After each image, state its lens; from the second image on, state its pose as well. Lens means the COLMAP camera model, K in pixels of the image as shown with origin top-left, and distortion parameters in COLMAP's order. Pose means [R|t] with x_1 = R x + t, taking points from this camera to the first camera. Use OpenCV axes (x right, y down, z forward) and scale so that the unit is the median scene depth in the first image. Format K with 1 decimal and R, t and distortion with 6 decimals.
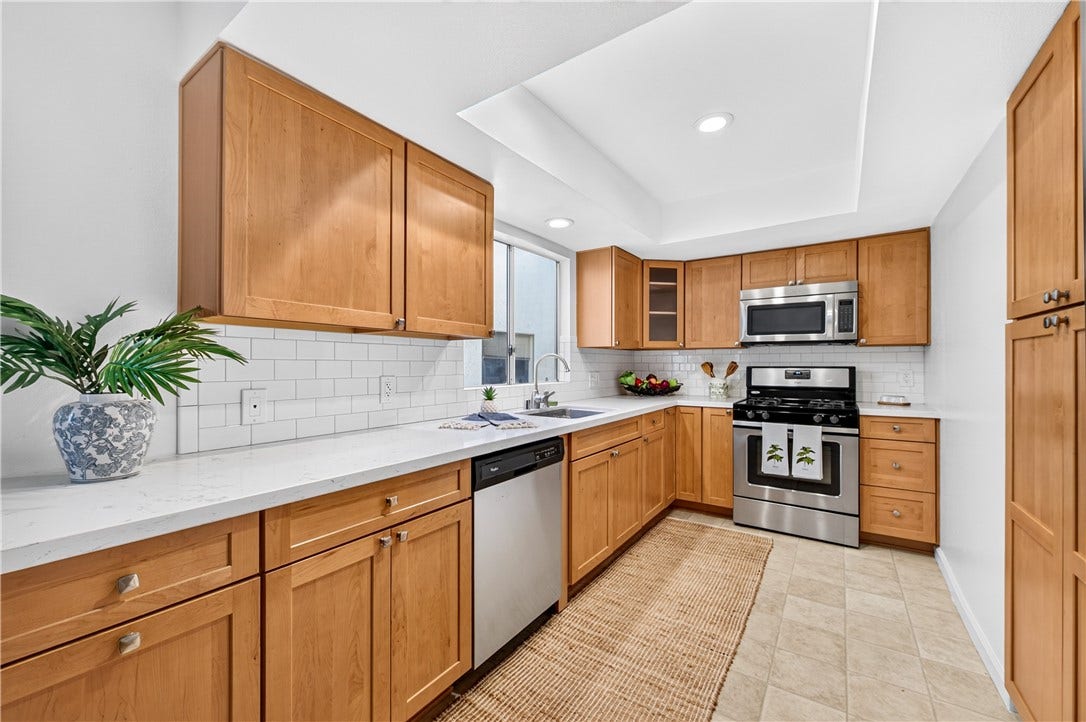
lens RADIAL K [[430.2, 0, 543.8], [0, 430.2, 363.8], [0, 0, 1]] dist [0.000202, -0.000022]
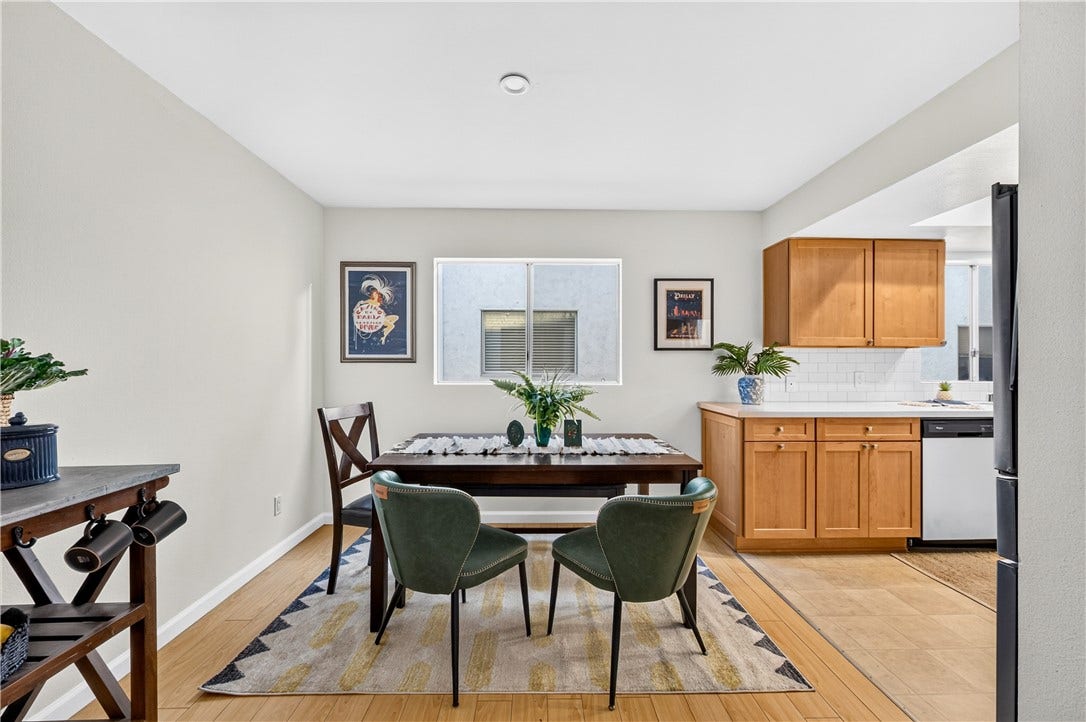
lens RADIAL K [[430.2, 0, 543.8], [0, 430.2, 363.8], [0, 0, 1]] dist [0.000202, -0.000022]
pose [[0.593263, -0.002320, -0.805005, 0.386075], [0.002679, 0.999996, -0.000908, -0.006448], [0.805004, -0.001618, 0.593267, -1.479558]]
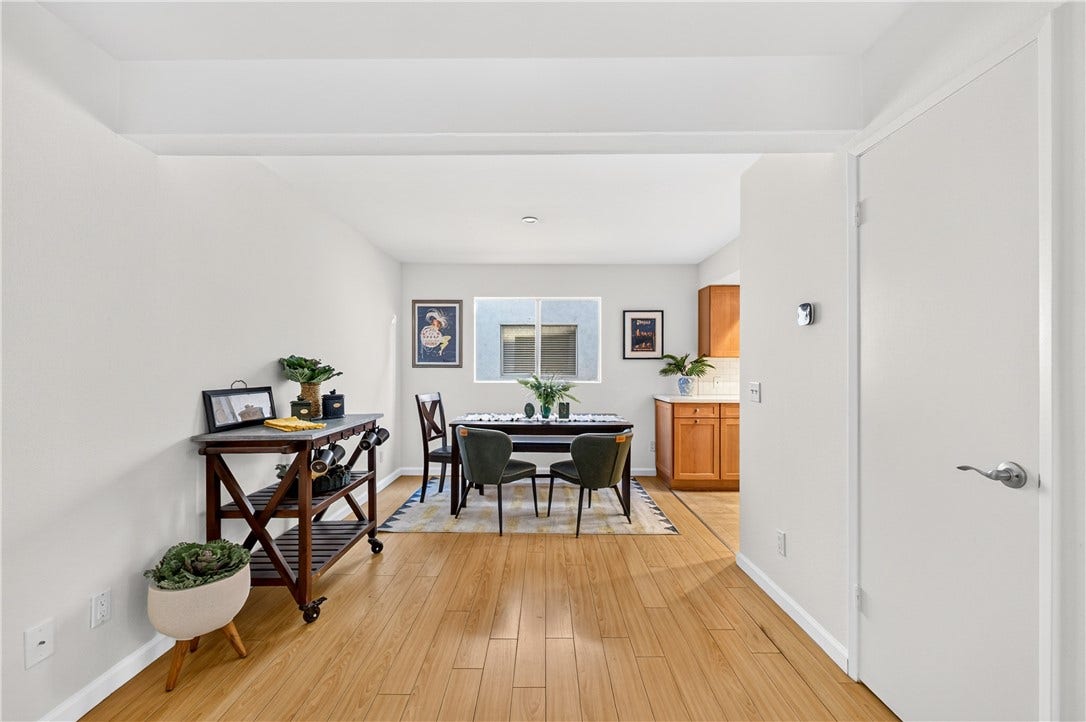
lens RADIAL K [[430.2, 0, 543.8], [0, 430.2, 363.8], [0, 0, 1]] dist [0.000202, -0.000022]
pose [[0.573274, -0.007111, -0.819333, 1.366104], [0.002097, 0.999972, -0.007212, -0.021195], [0.819361, 0.002416, 0.573273, -2.134465]]
